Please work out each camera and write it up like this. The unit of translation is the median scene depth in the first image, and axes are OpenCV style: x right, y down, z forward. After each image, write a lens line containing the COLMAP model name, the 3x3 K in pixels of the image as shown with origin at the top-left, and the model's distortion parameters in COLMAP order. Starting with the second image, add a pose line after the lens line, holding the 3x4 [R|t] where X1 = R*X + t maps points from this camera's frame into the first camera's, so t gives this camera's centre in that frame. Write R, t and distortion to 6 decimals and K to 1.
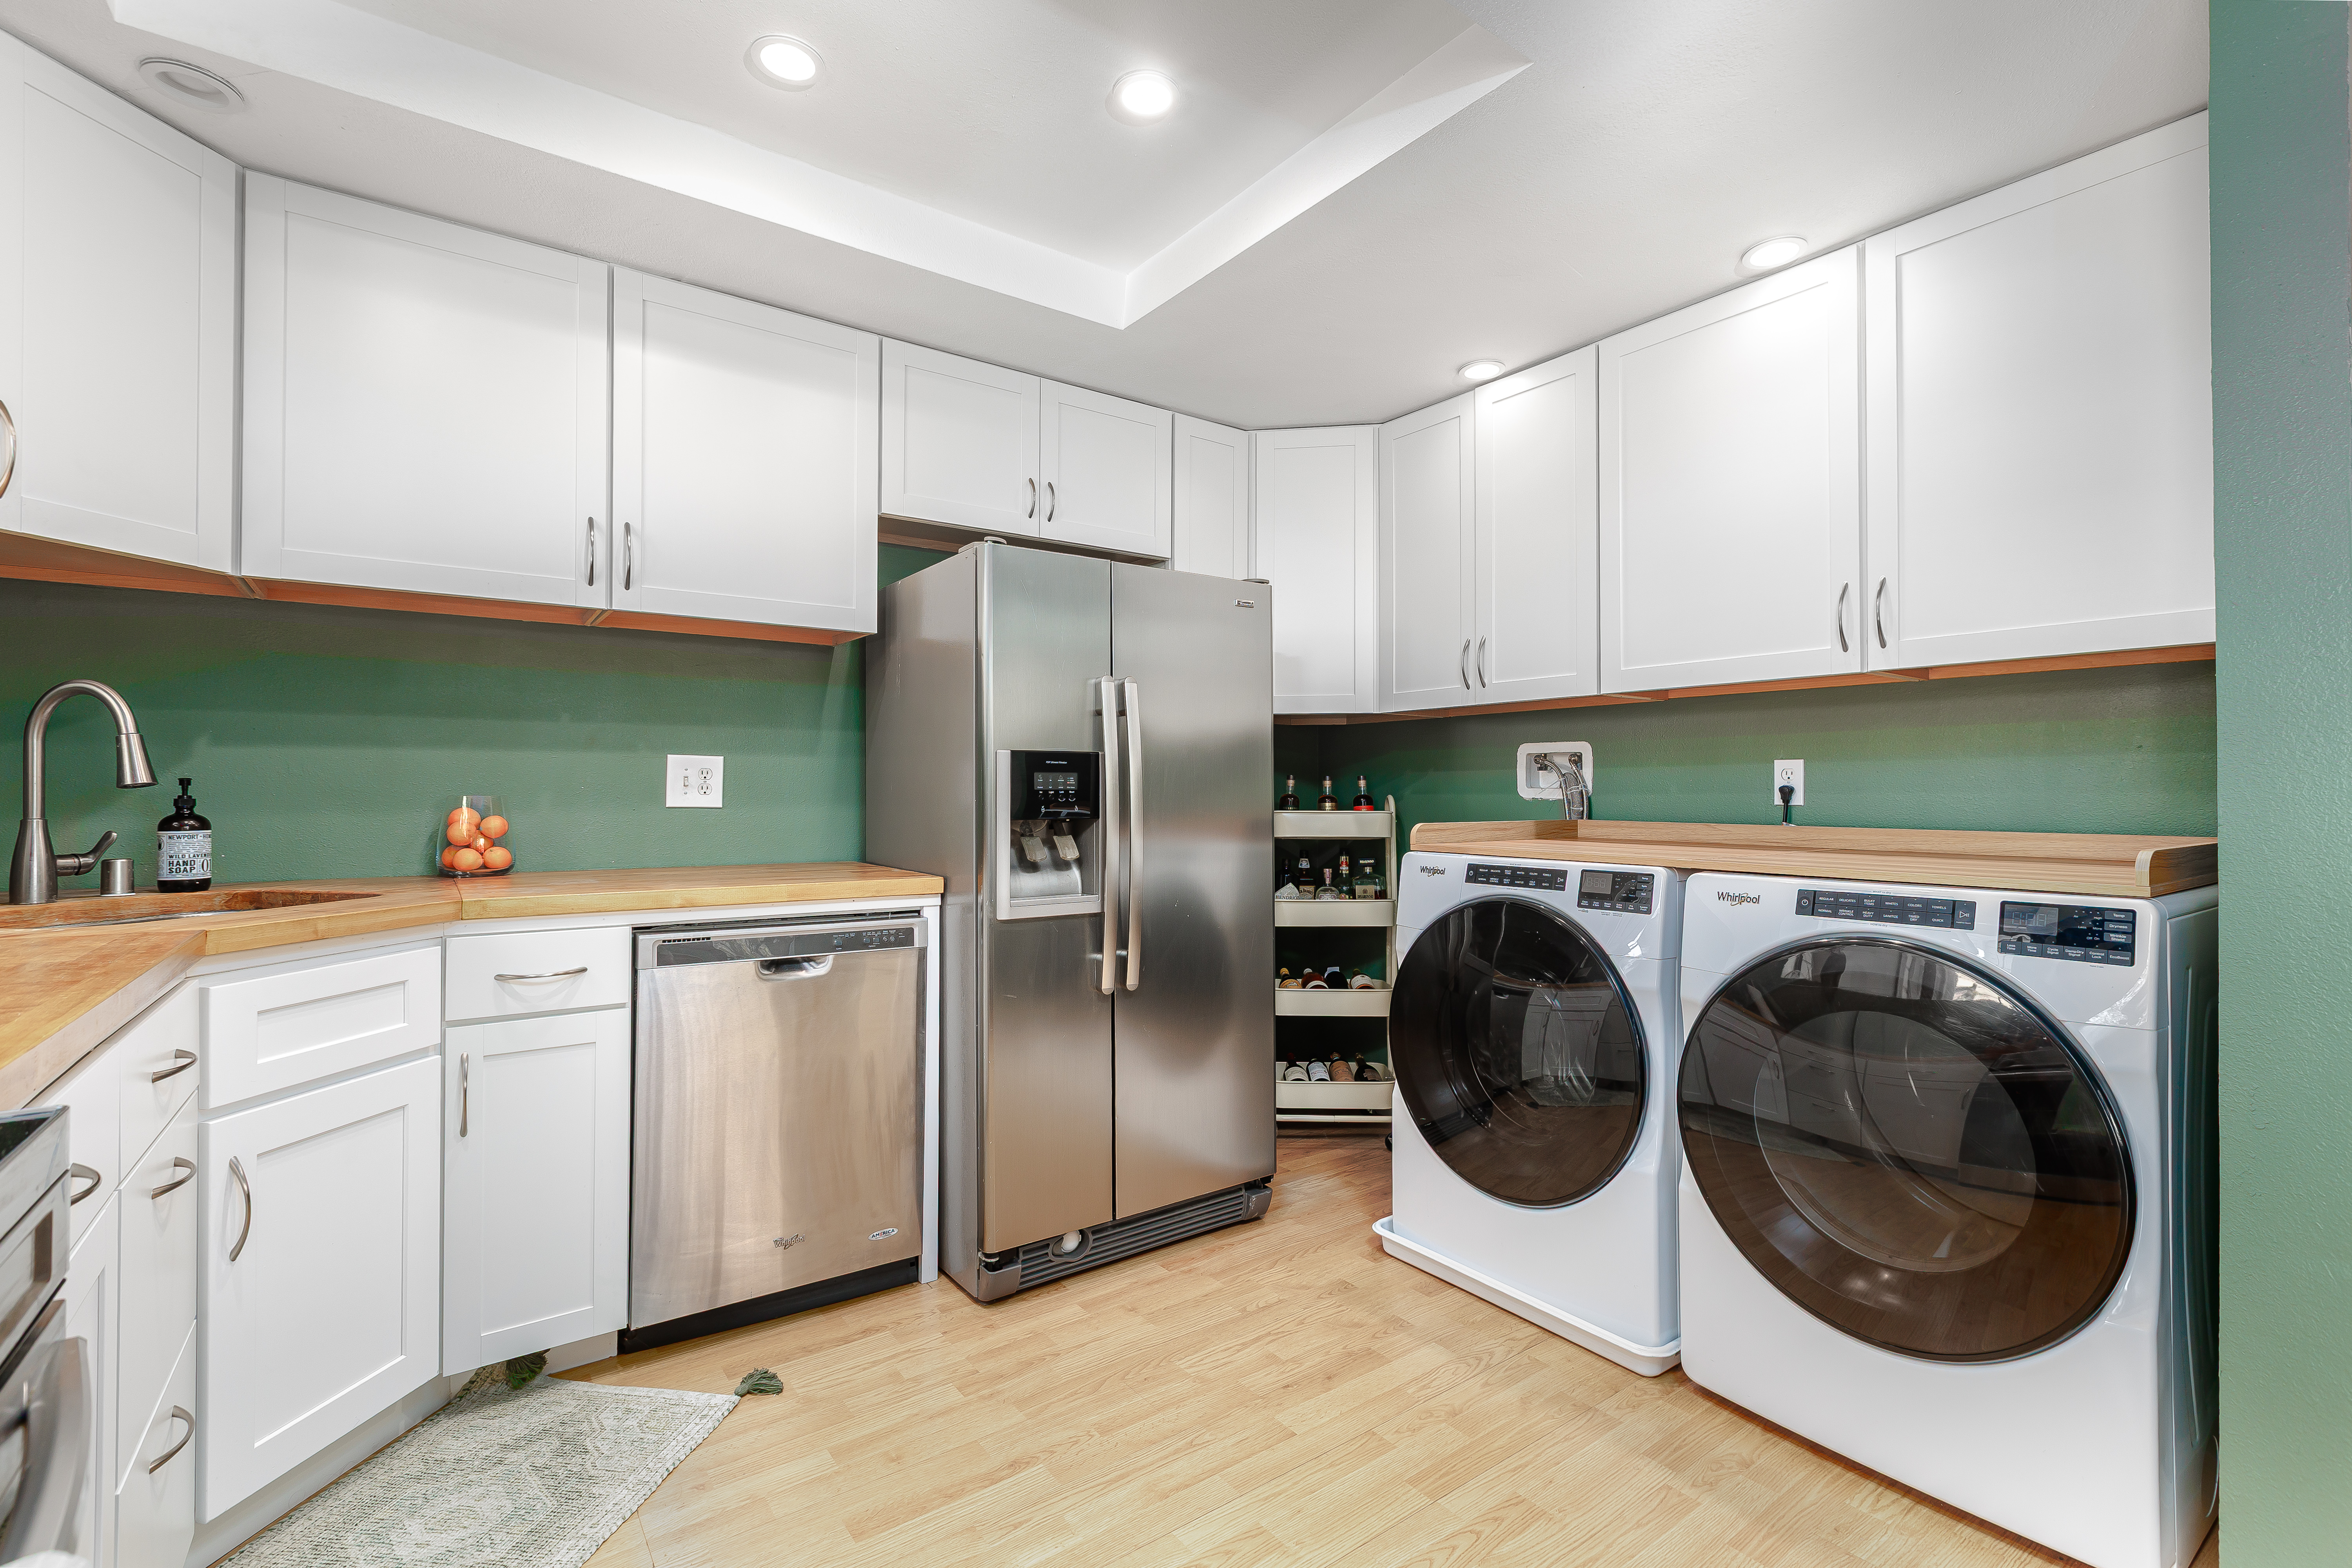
lens RADIAL K [[1057.1, 0, 1176.0], [0, 1057.1, 784.0], [0, 0, 1]] dist [0.001404, -0.000221]
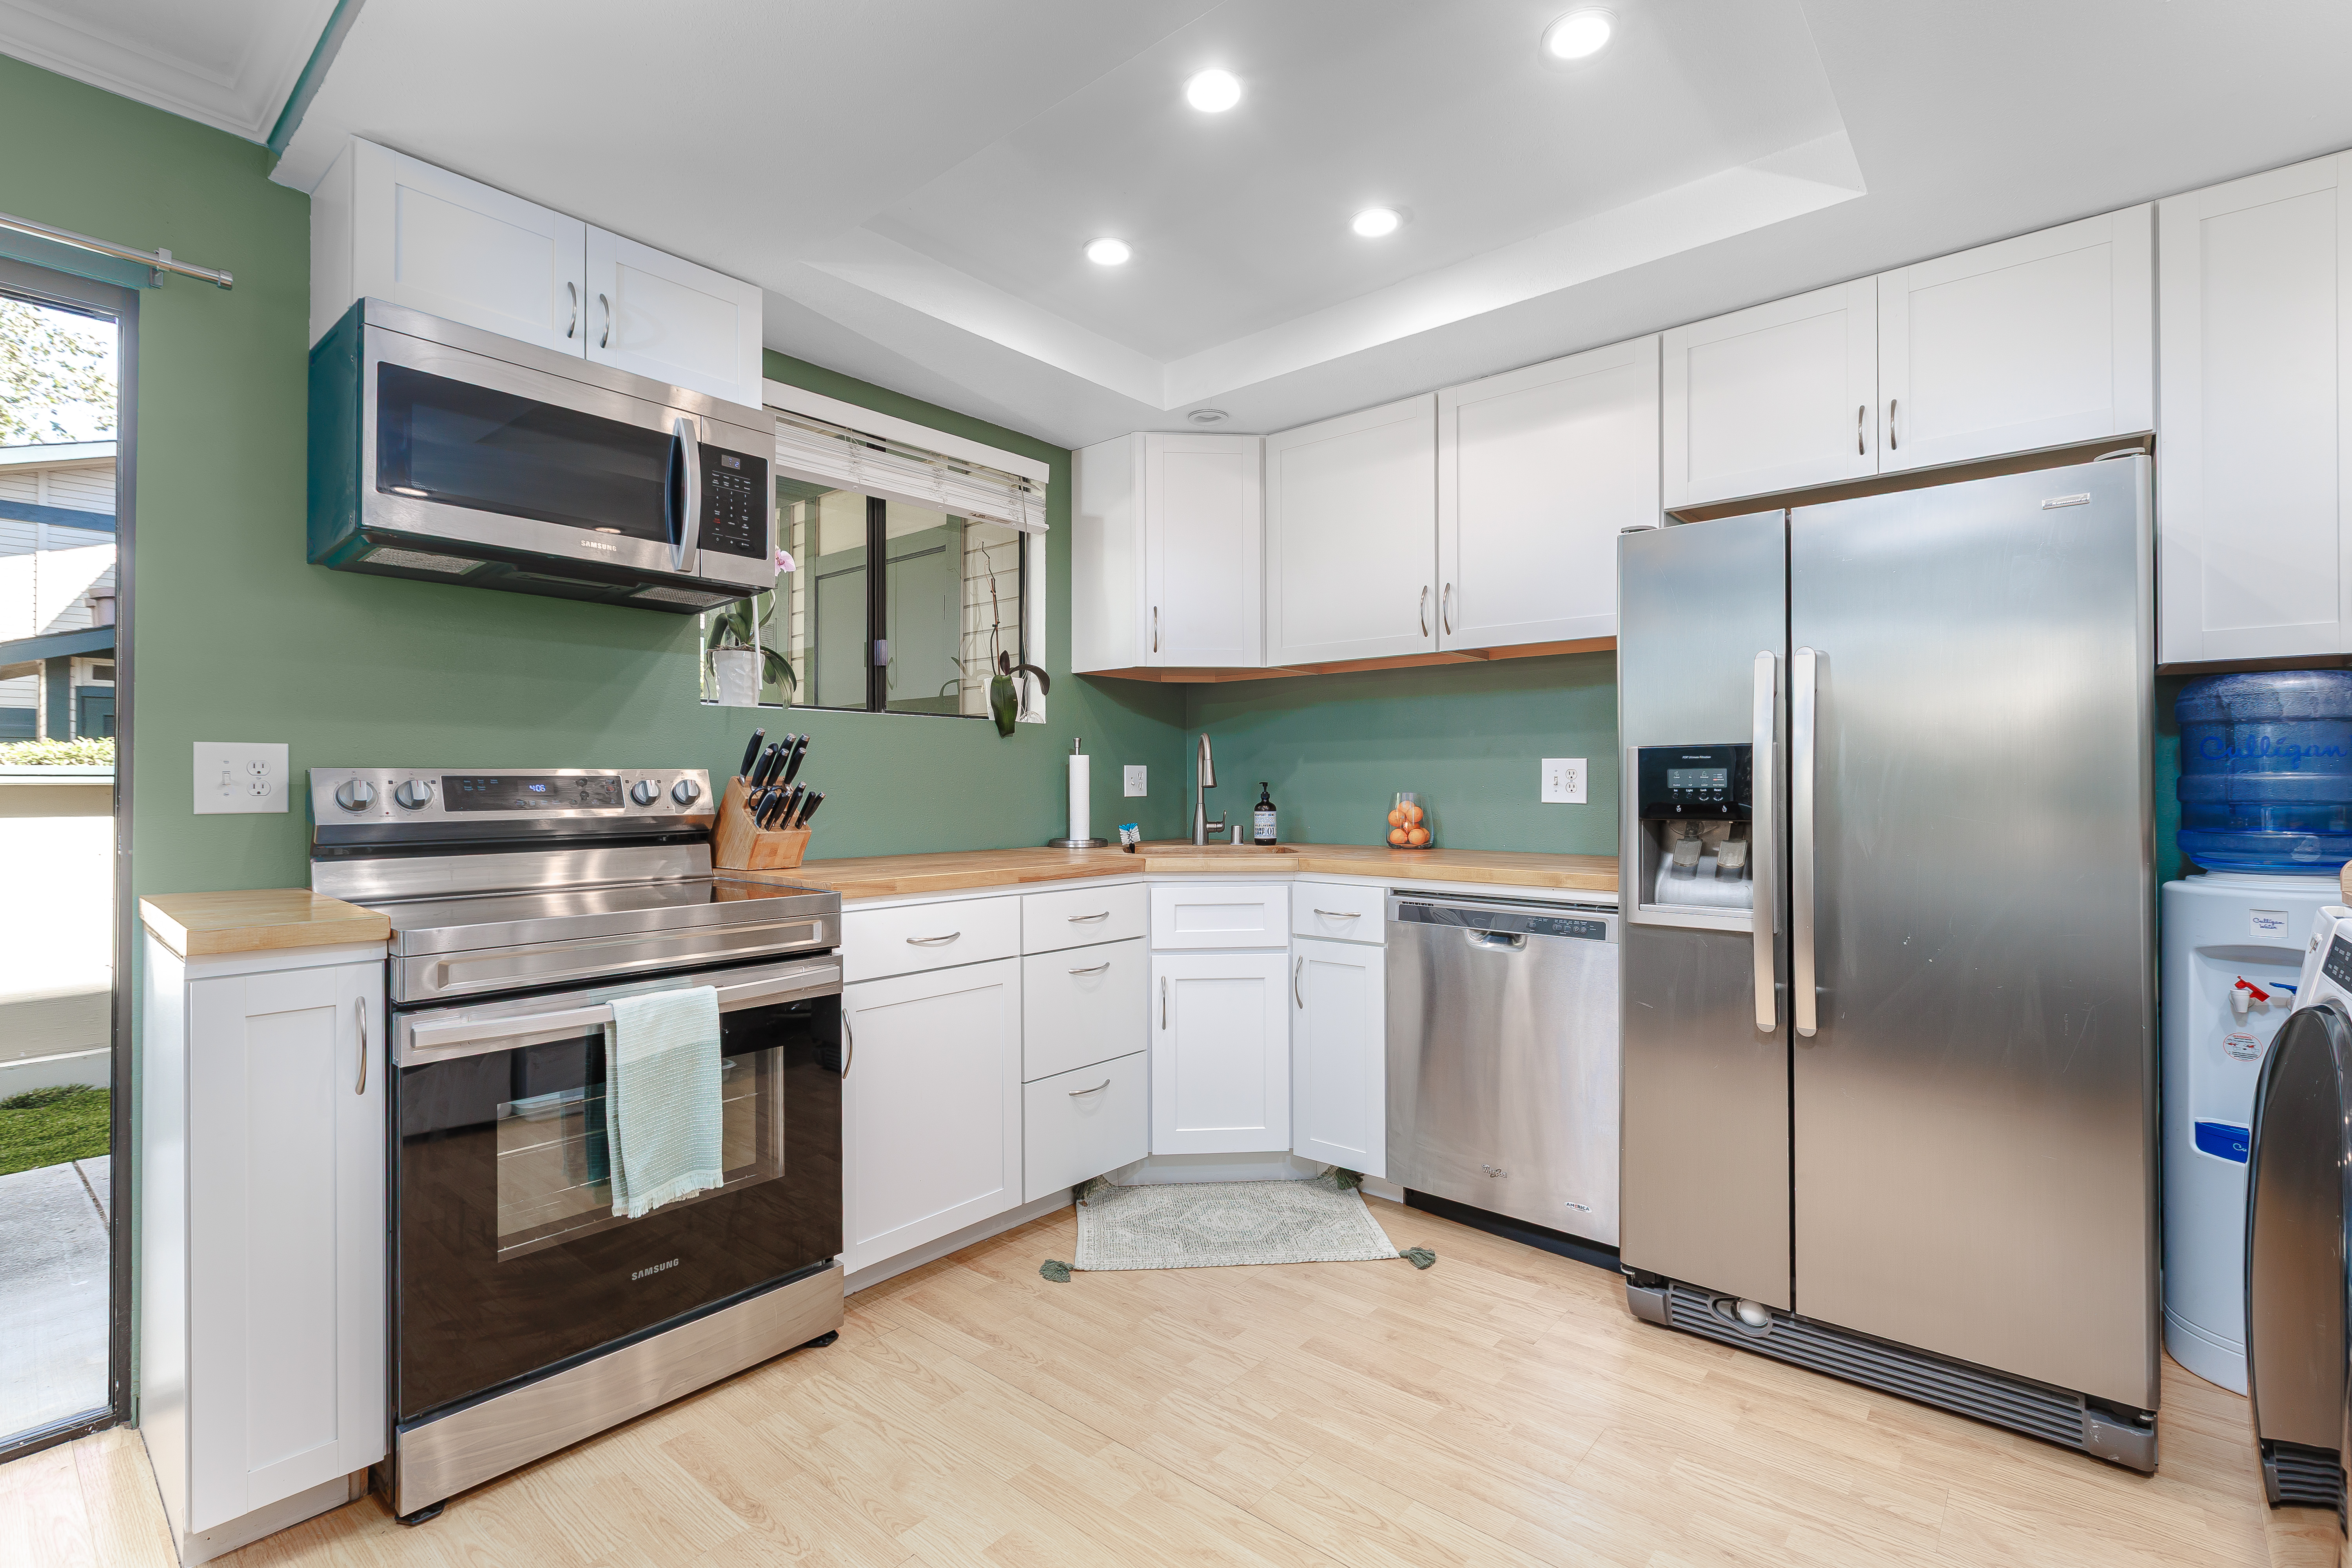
lens RADIAL K [[1042.2, 0, 1176.0], [0, 1042.2, 784.0], [0, 0, 1]] dist [-0.001277, -0.000408]
pose [[0.238412, -0.005353, -0.971149, 0.678799], [0.009142, 0.999953, -0.003267, 0.001401], [0.971121, -0.008100, 0.238450, 0.383542]]
